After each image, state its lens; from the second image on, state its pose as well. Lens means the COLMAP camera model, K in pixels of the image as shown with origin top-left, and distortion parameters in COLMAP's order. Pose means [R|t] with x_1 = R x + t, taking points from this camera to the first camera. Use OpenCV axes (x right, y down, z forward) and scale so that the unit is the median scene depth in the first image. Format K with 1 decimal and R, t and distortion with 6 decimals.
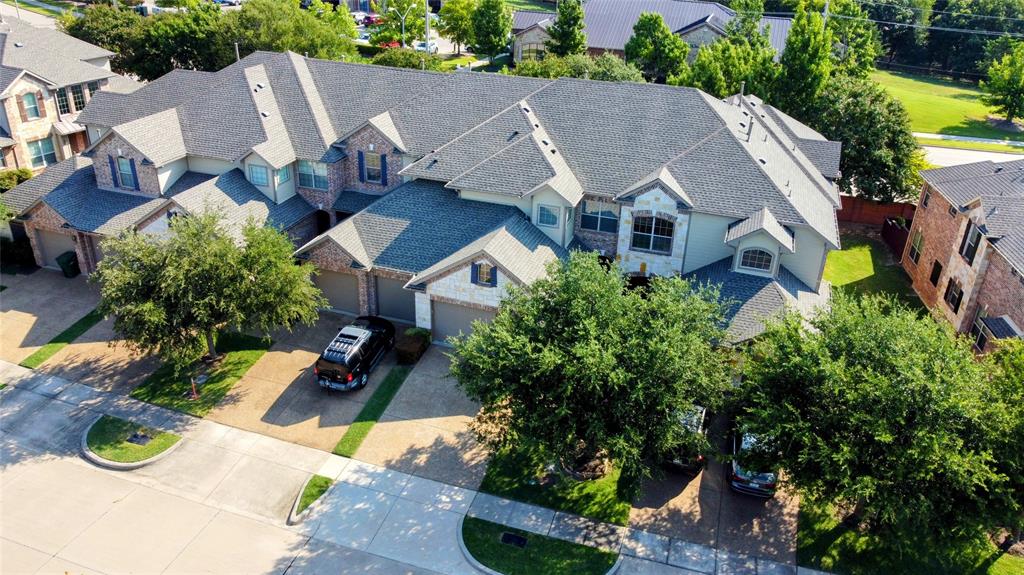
lens RADIAL K [[771.3, 0, 512.0], [0, 771.3, 288.9], [0, 0, 1]] dist [-0.005357, 0.001176]
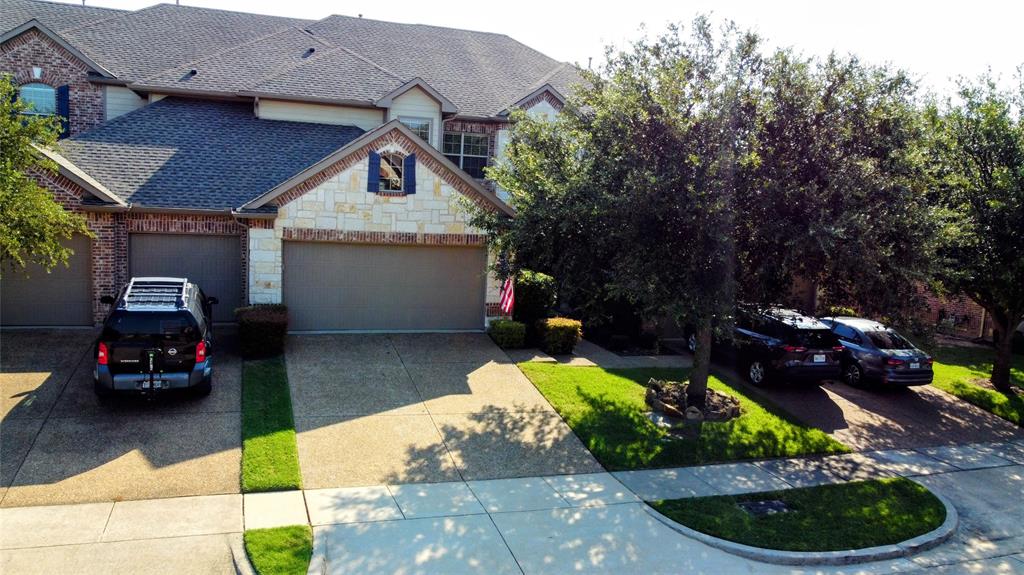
lens RADIAL K [[771.3, 0, 510.2], [0, 771.3, 286.2], [0, 0, 1]] dist [-0.005357, 0.001176]
pose [[0.792225, -0.062014, 0.607070, -0.306864], [0.253274, 0.938505, -0.234652, 0.208432], [-0.555186, 0.339652, 0.759213, 0.528859]]
